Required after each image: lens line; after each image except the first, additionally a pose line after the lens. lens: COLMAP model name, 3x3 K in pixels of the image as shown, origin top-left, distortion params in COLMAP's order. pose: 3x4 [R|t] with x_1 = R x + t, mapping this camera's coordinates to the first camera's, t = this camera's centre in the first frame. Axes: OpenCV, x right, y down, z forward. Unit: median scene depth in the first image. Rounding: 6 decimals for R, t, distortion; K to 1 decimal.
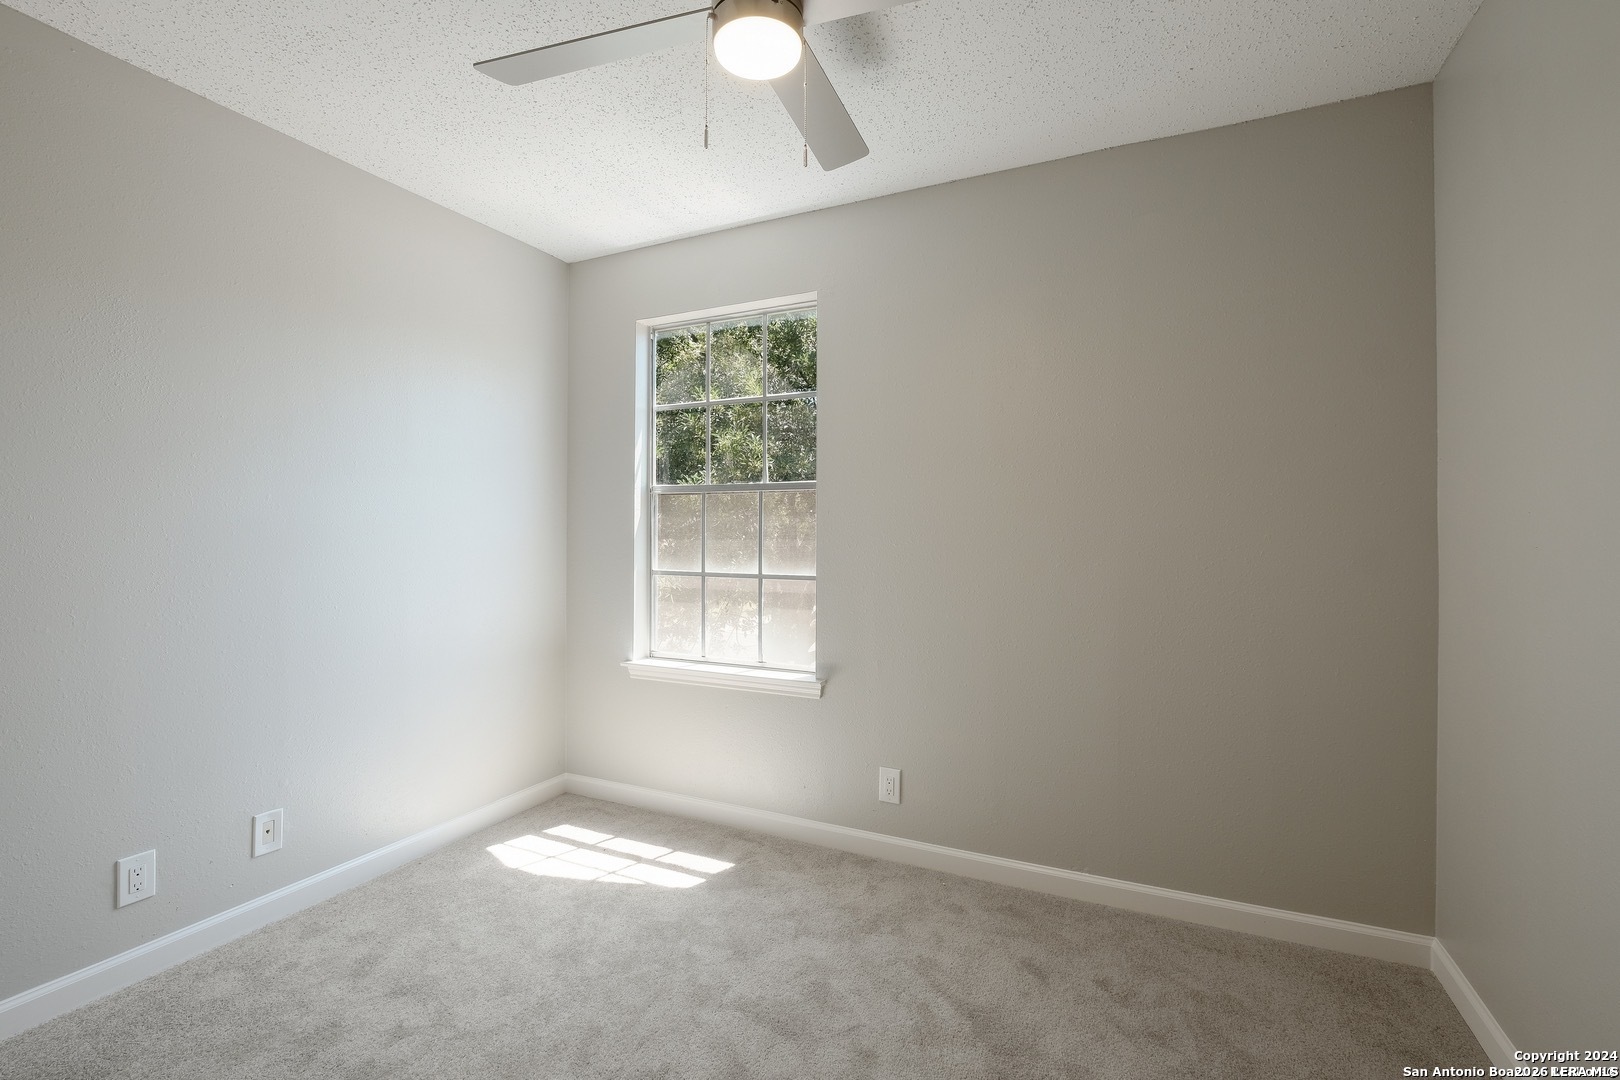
lens RADIAL K [[715.6, 0, 800.1], [0, 715.6, 532.3], [0, 0, 1]] dist [-0.013463, -0.000428]
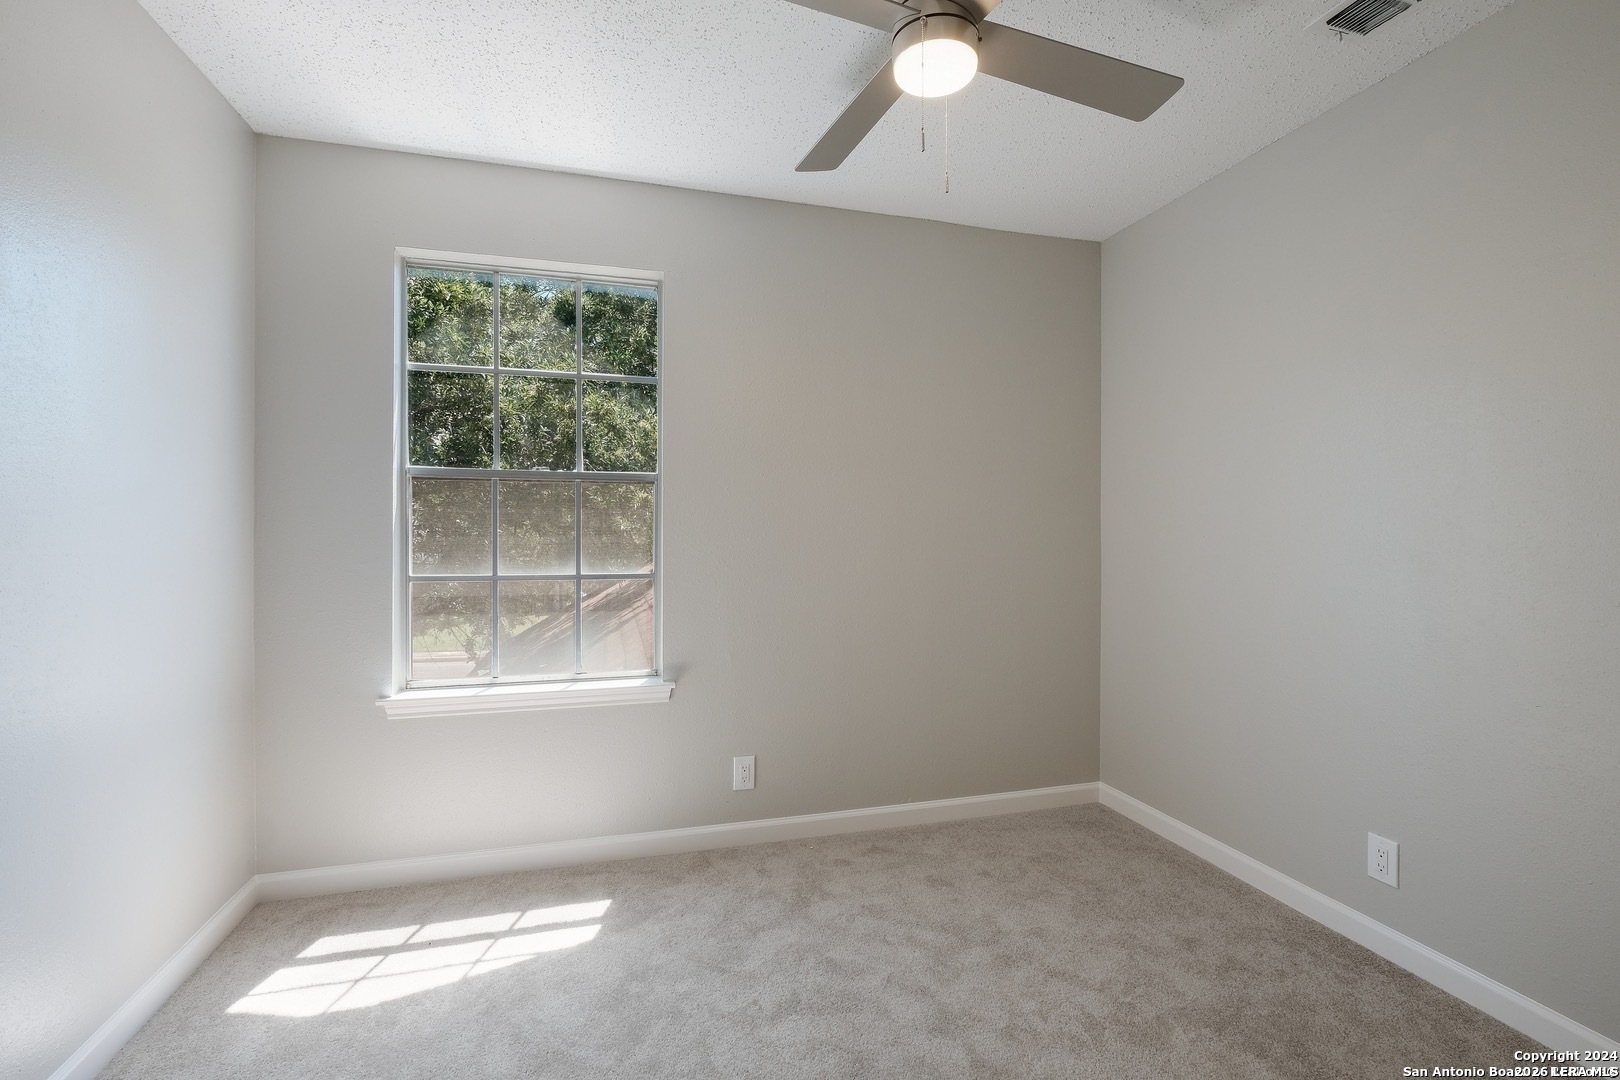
lens RADIAL K [[715.6, 0, 800.9], [0, 715.6, 540.1], [0, 0, 1]] dist [-0.013463, -0.000428]
pose [[0.749007, -0.012711, 0.662441, -0.501644], [-0.001465, 0.999782, 0.020841, -0.003696], [-0.662561, -0.016580, 0.748824, 0.183610]]
